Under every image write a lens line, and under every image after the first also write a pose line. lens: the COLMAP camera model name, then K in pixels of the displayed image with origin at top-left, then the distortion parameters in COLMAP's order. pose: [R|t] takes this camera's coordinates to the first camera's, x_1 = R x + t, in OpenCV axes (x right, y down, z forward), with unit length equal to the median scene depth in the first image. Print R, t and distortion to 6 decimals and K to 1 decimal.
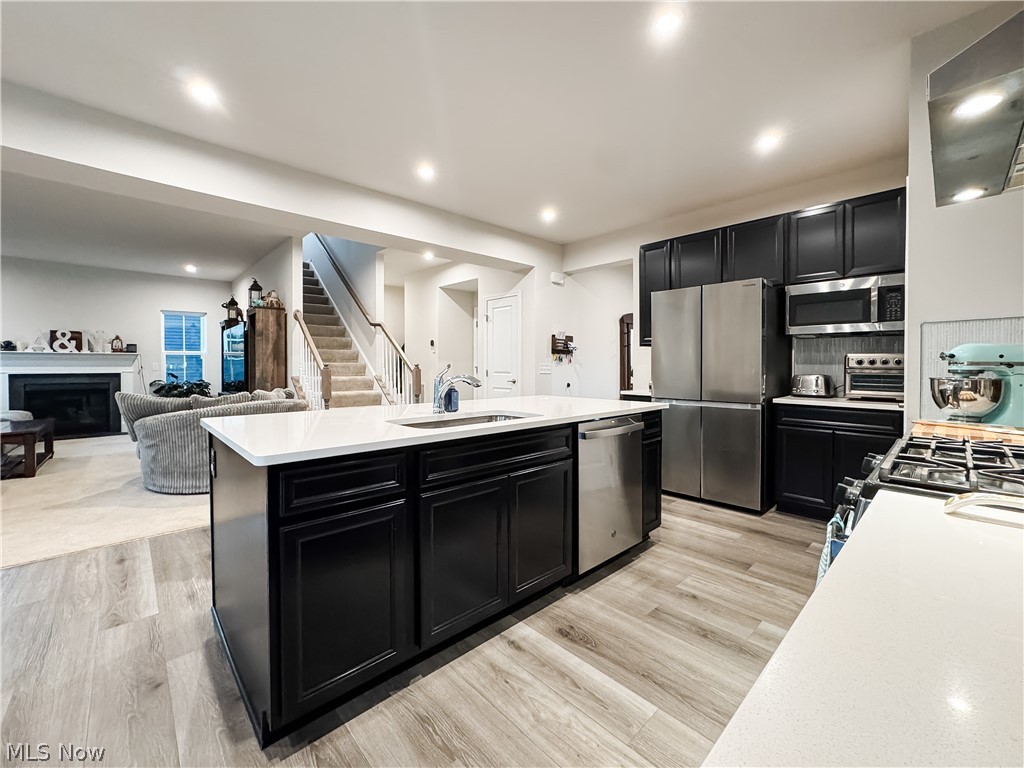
lens RADIAL K [[424.7, 0, 510.7], [0, 424.7, 372.9], [0, 0, 1]] dist [-0.035531, 0.014042]
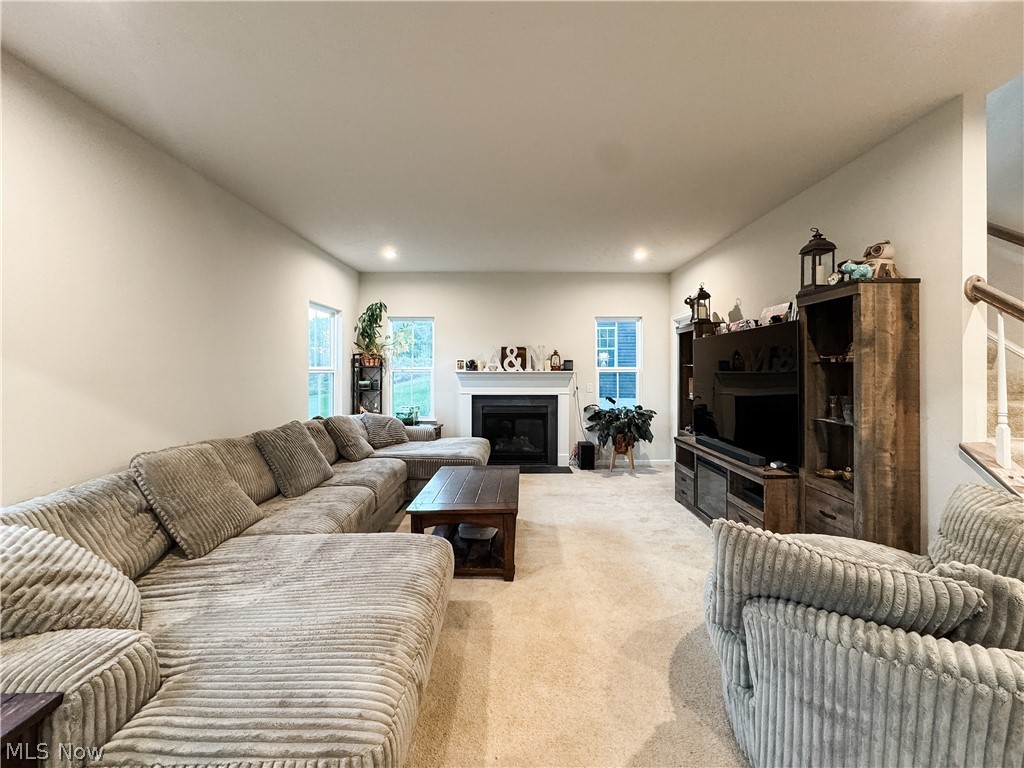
lens RADIAL K [[428.3, 0, 513.1], [0, 428.3, 362.6], [0, 0, 1]] dist [0.000681, 0.000390]
pose [[0.730419, -0.011195, -0.682907, -0.543189], [-0.012362, 0.999485, -0.029608, -0.050352], [0.682887, 0.030068, 0.729905, 0.400733]]
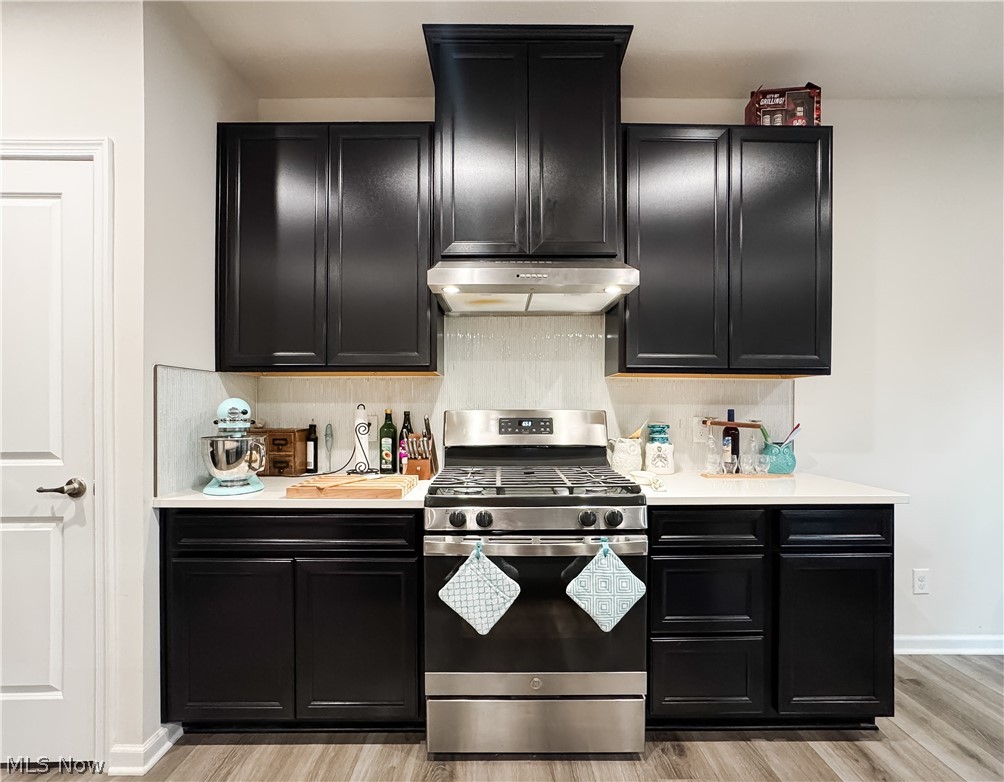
lens RADIAL K [[435.5, 0, 501.6], [0, 435.5, 414.2], [0, 0, 1]] dist [-0.001811, -0.000127]
pose [[-0.725483, -0.018221, 0.687999, 0.017297], [0.007411, 0.999385, 0.034283, -0.020440], [-0.688200, 0.029971, -0.724901, 0.427522]]
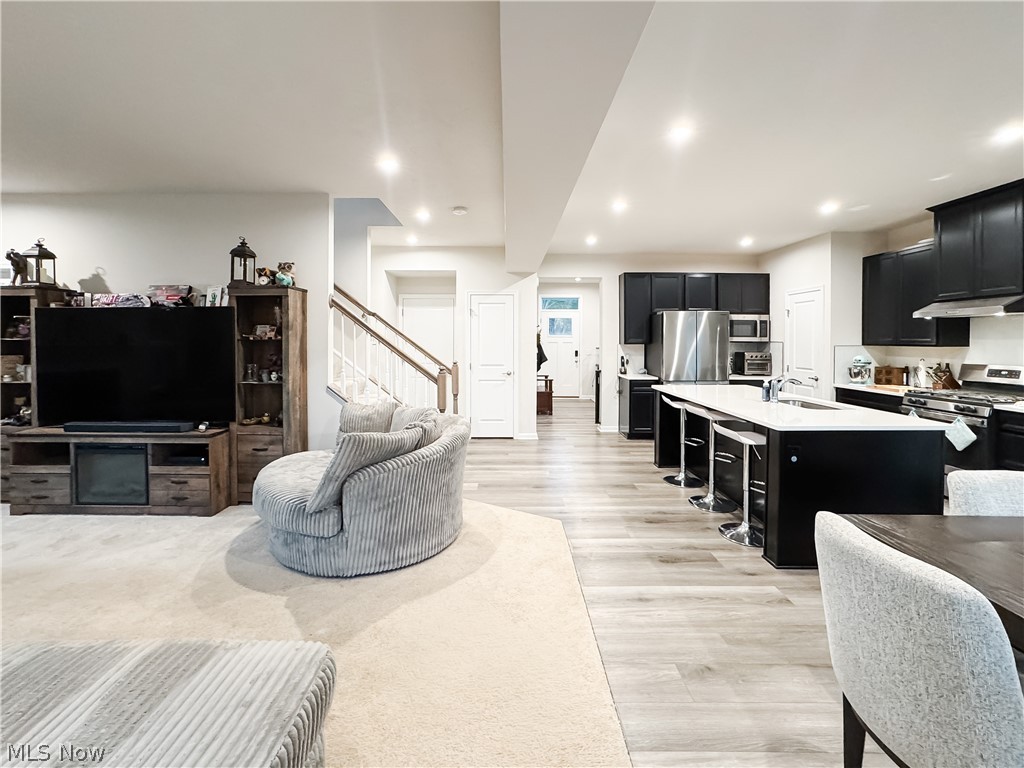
lens RADIAL K [[435.0, 0, 509.8], [0, 435.0, 344.7], [0, 0, 1]] dist [-0.037167, 0.018677]
pose [[0.685064, -0.010239, 0.728411, -0.836958], [0.012603, 0.999918, 0.002203, -0.058692], [-0.728374, 0.007671, 0.685137, 0.249848]]
